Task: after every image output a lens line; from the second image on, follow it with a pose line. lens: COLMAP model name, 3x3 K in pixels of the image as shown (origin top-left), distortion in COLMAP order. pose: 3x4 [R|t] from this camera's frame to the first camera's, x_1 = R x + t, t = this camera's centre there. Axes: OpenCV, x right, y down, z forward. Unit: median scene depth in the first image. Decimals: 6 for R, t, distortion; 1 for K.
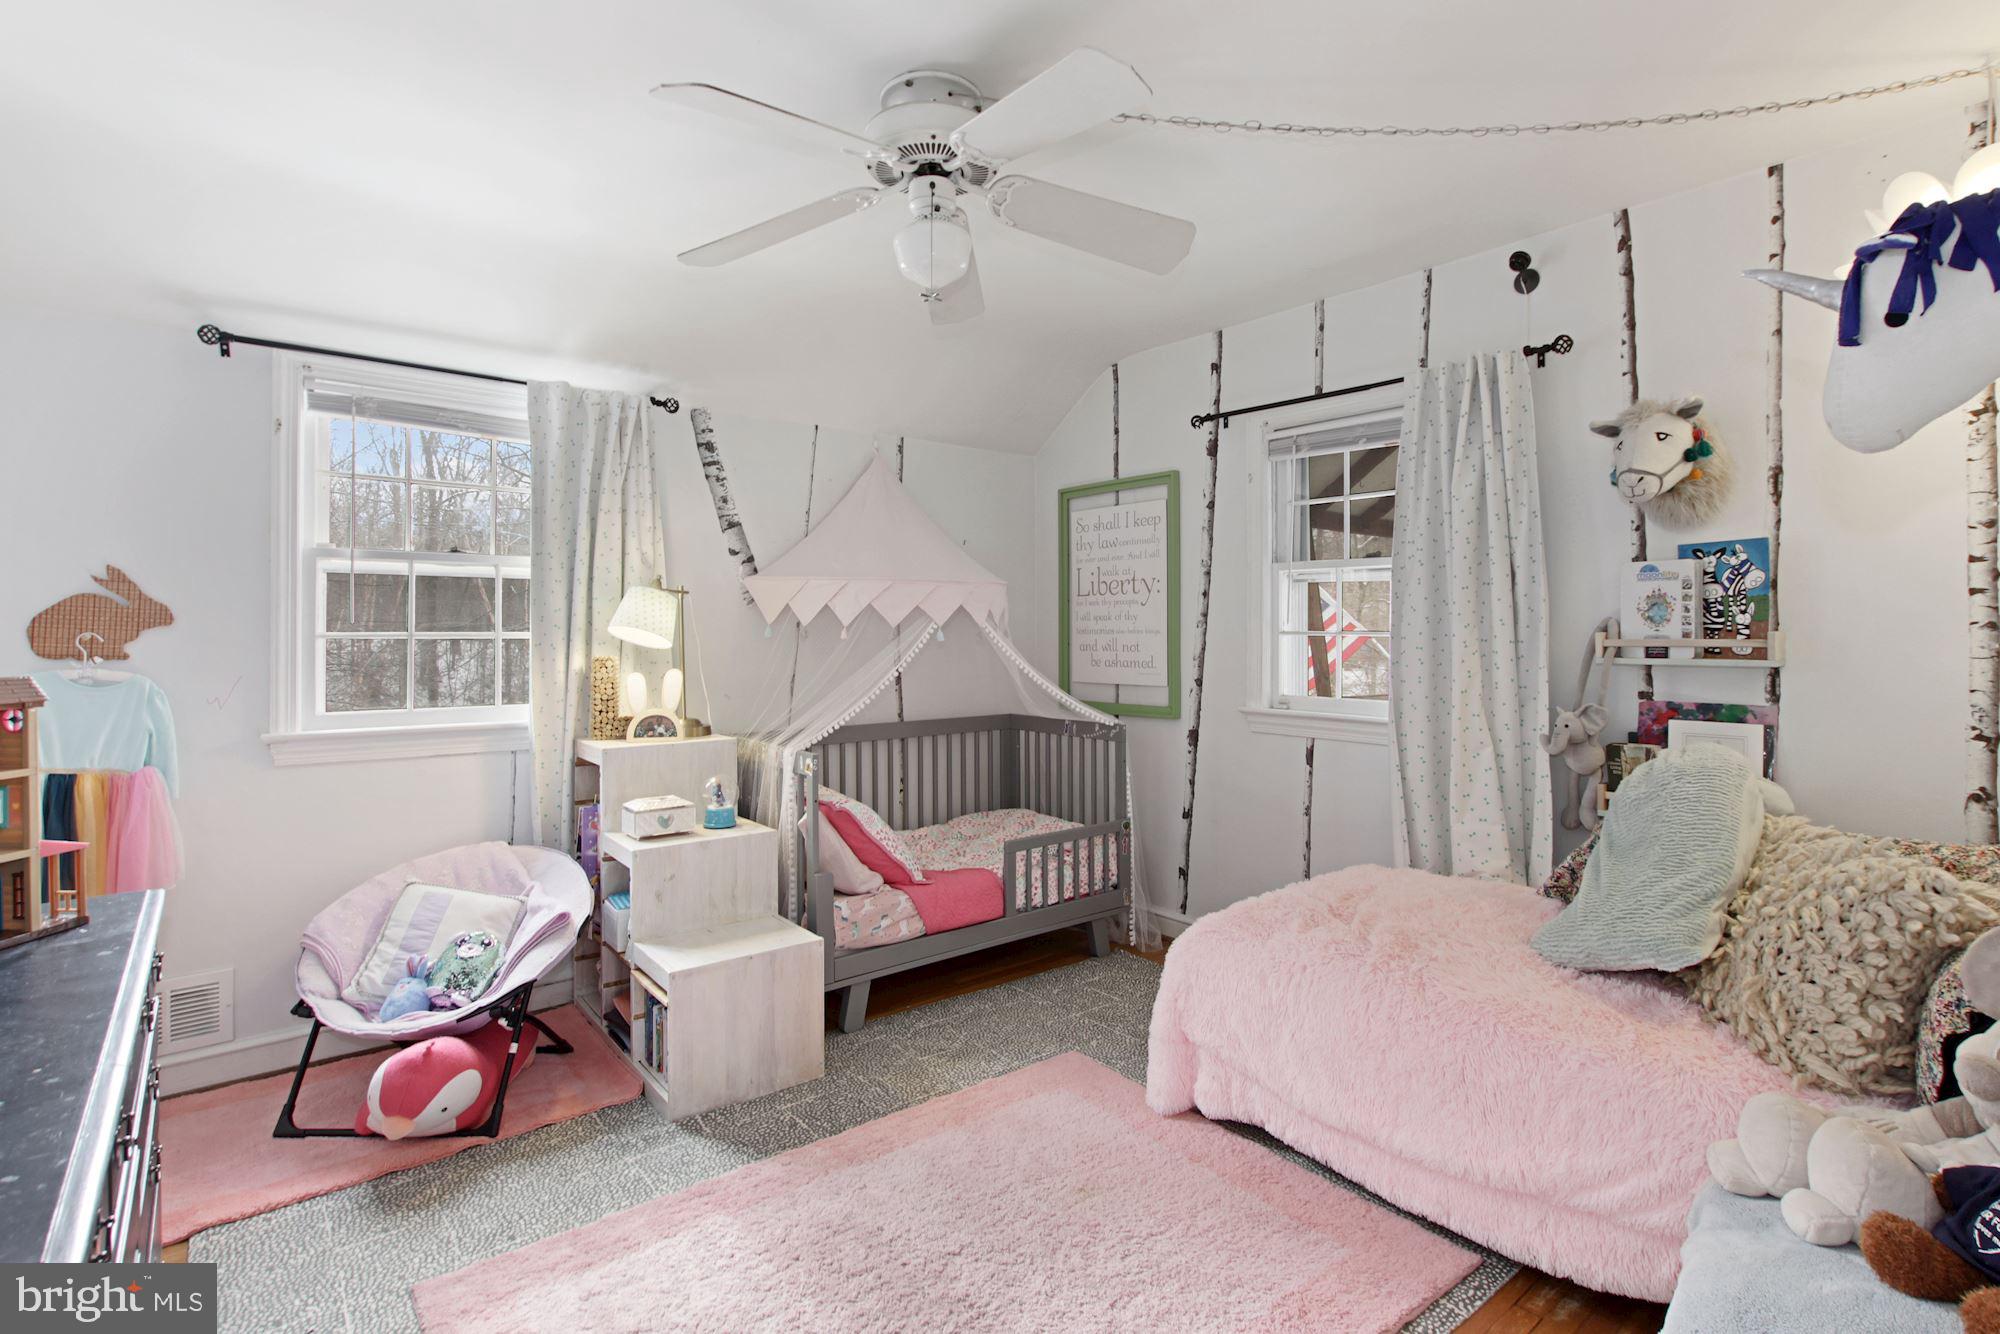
lens RADIAL K [[943.7, 0, 1015.8], [0, 943.7, 631.7], [0, 0, 1]] dist [0.005010, -0.000250]
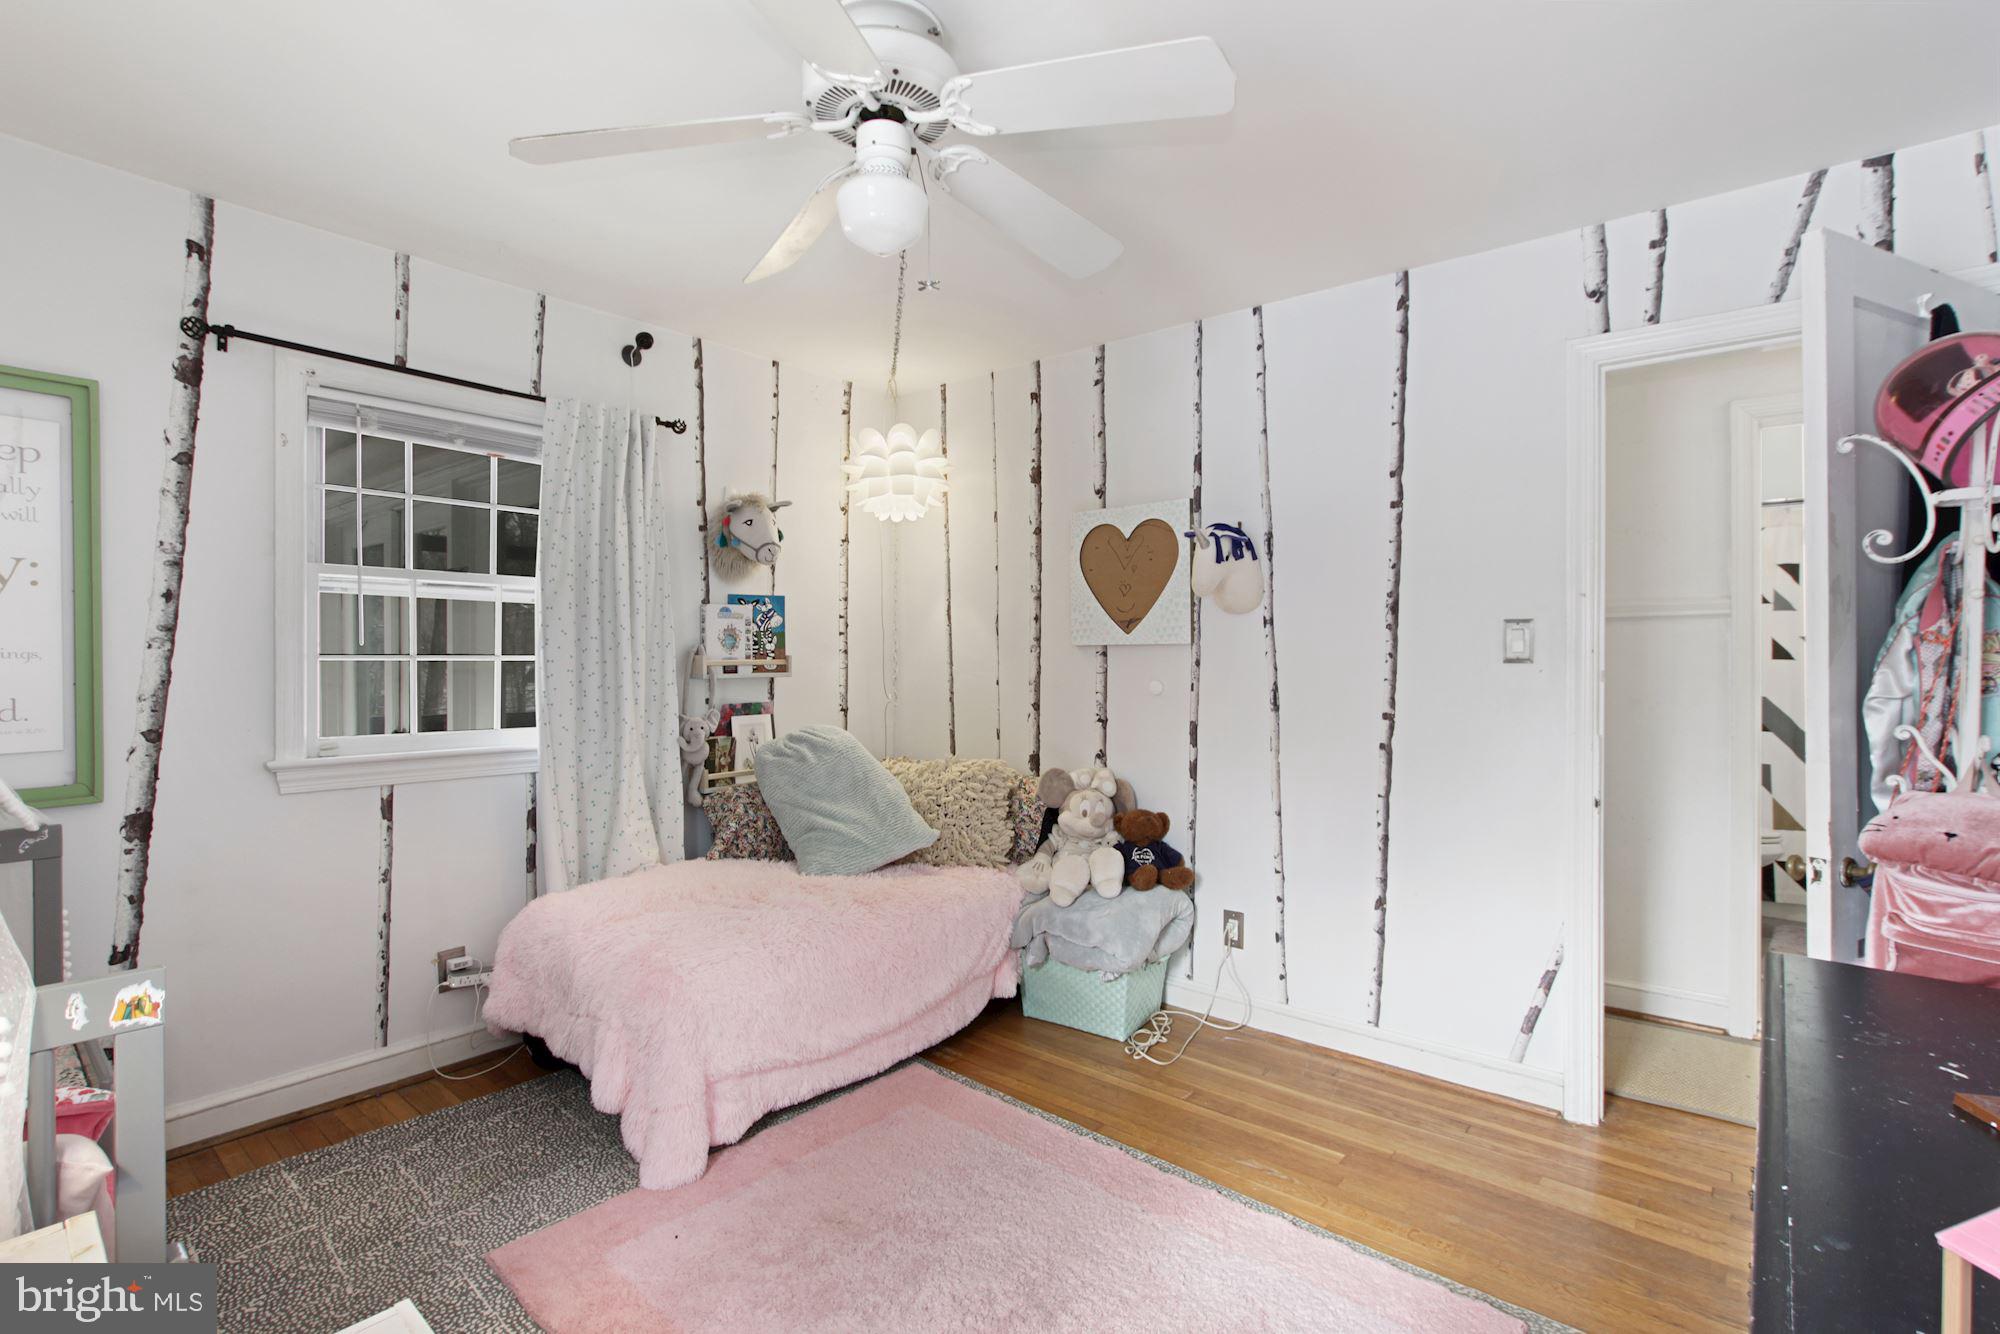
lens RADIAL K [[932.2, 0, 1000.0], [0, 932.2, 667.0], [0, 0, 1]] dist [-0.011350, 0.000030]
pose [[-0.157473, -0.013977, 0.987424, -0.728686], [-0.000987, 0.999902, 0.013996, -0.001698], [-0.987523, 0.001229, -0.157471, 0.792427]]
